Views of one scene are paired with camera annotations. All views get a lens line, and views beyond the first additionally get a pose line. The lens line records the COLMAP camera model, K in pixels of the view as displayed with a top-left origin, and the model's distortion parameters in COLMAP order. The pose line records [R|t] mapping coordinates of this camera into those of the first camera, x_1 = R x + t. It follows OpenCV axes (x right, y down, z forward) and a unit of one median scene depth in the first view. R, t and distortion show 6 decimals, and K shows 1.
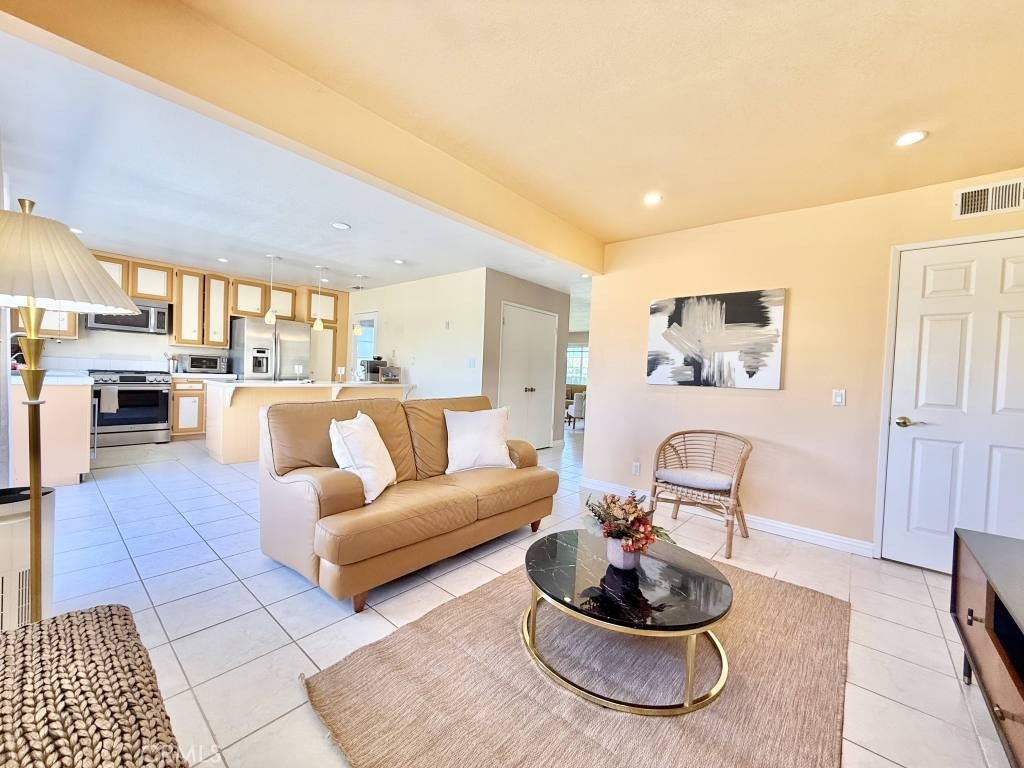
lens RADIAL K [[407.3, 0, 507.1], [0, 407.3, 382.0], [0, 0, 1]] dist [0.000745, -0.000133]
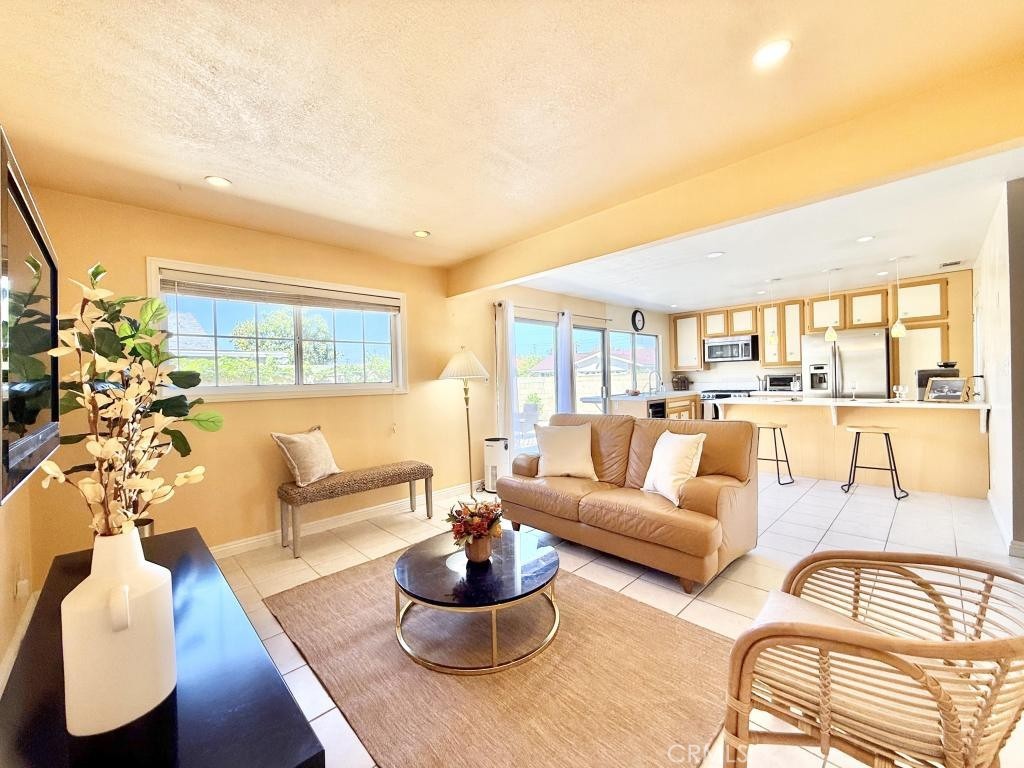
lens RADIAL K [[407.3, 0, 512.0], [0, 407.3, 382.4], [0, 0, 1]] dist [0.000745, -0.000133]
pose [[-0.088383, -0.033156, -0.995535, 0.447786], [0.001936, 0.999438, -0.033457, -0.008749], [0.996085, -0.004884, -0.088269, 0.361691]]
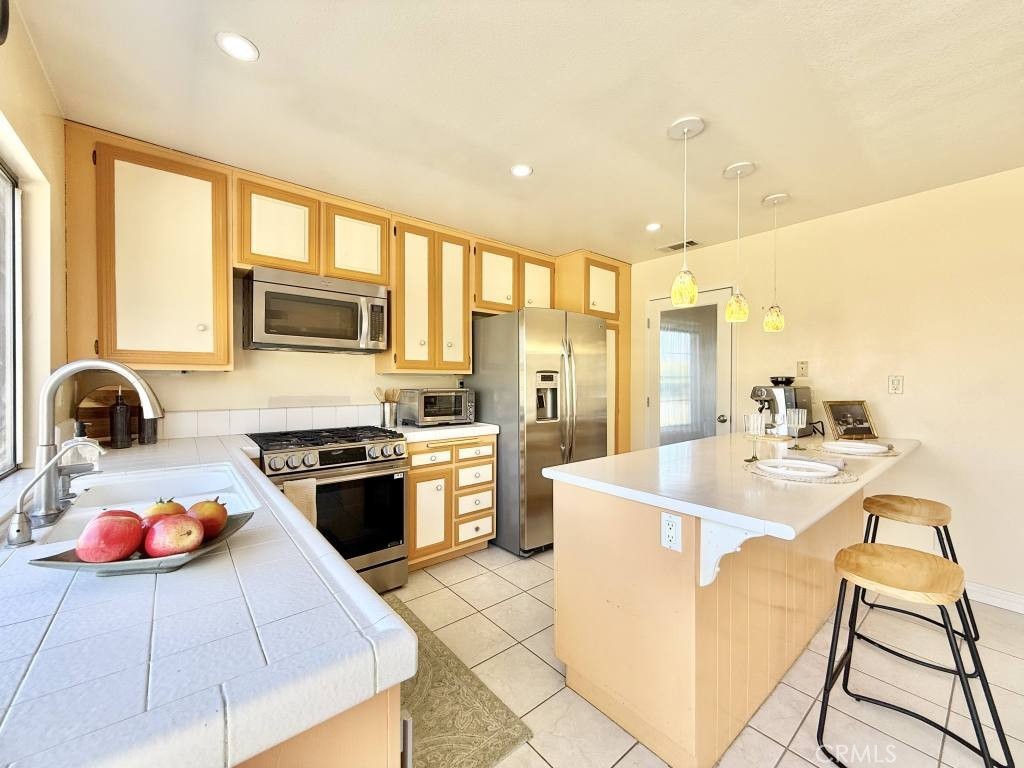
lens RADIAL K [[407.3, 0, 512.9], [0, 407.3, 382.2], [0, 0, 1]] dist [0.000745, -0.000133]
pose [[0.985088, -0.039456, -0.167465, -0.578675], [0.036576, 0.999126, -0.020249, -0.062333], [0.168118, 0.013822, 0.985670, 0.522920]]
